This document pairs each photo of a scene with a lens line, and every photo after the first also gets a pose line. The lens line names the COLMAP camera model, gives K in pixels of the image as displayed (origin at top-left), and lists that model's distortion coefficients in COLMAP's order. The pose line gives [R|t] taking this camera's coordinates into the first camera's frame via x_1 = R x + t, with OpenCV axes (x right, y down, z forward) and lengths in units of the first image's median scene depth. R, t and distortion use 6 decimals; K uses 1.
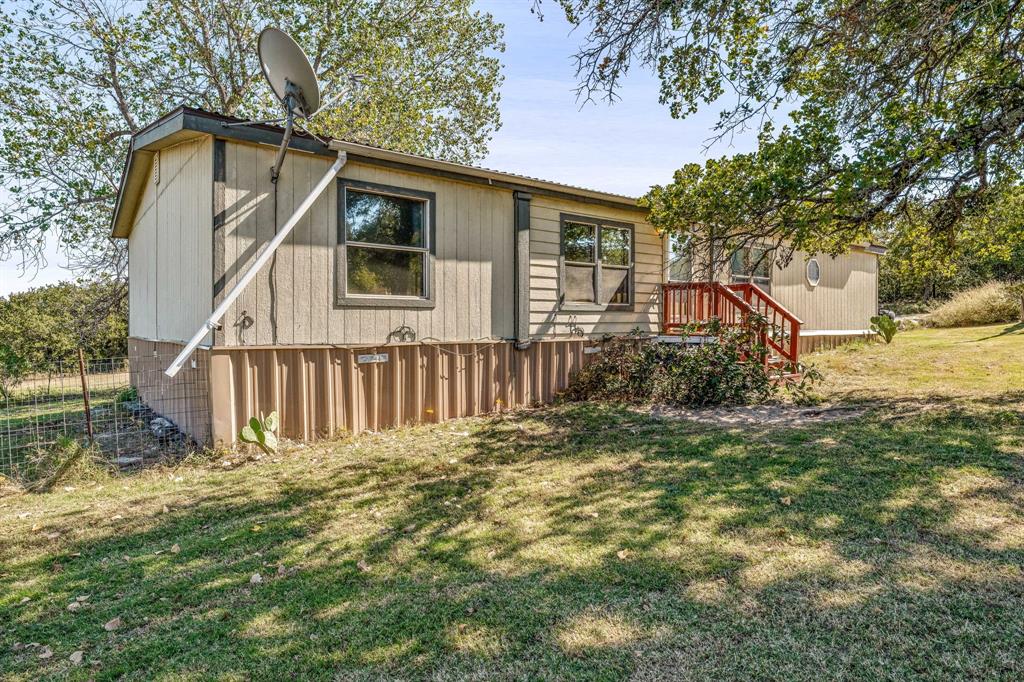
lens RADIAL K [[522.8, 0, 512.1], [0, 522.8, 299.1], [0, 0, 1]] dist [-0.000826, -0.000091]
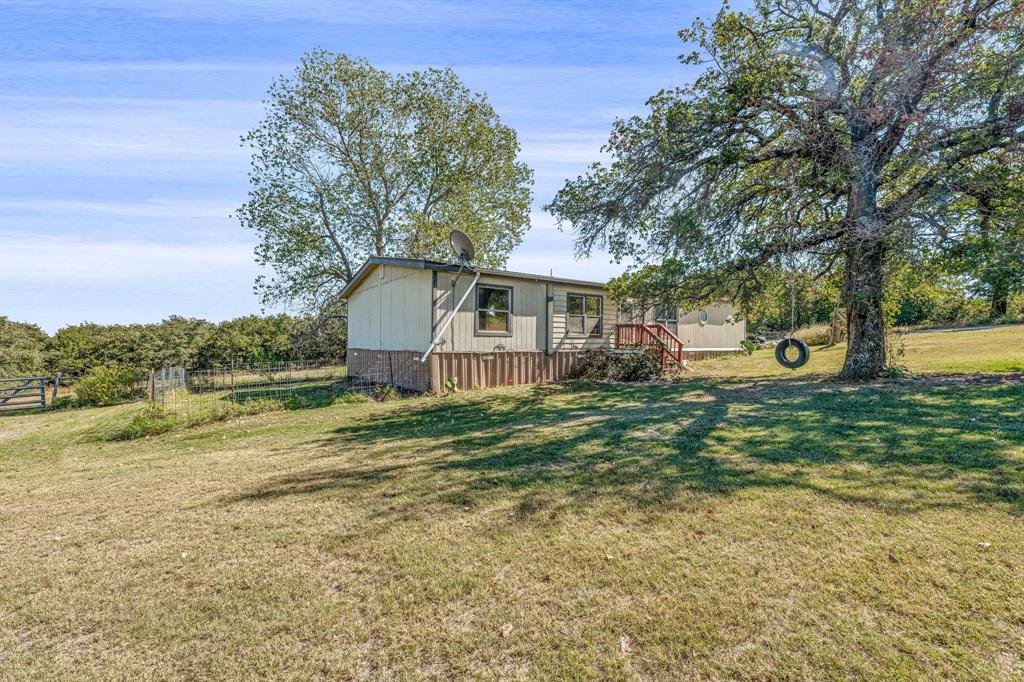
lens RADIAL K [[425.2, 0, 502.2], [0, 425.2, 330.3], [0, 0, 1]] dist [-0.000343, -0.000026]
pose [[0.998822, 0.005884, -0.048158, -0.098310], [-0.004965, 0.999804, 0.019187, -0.044081], [0.048262, -0.018925, 0.998655, -0.840474]]
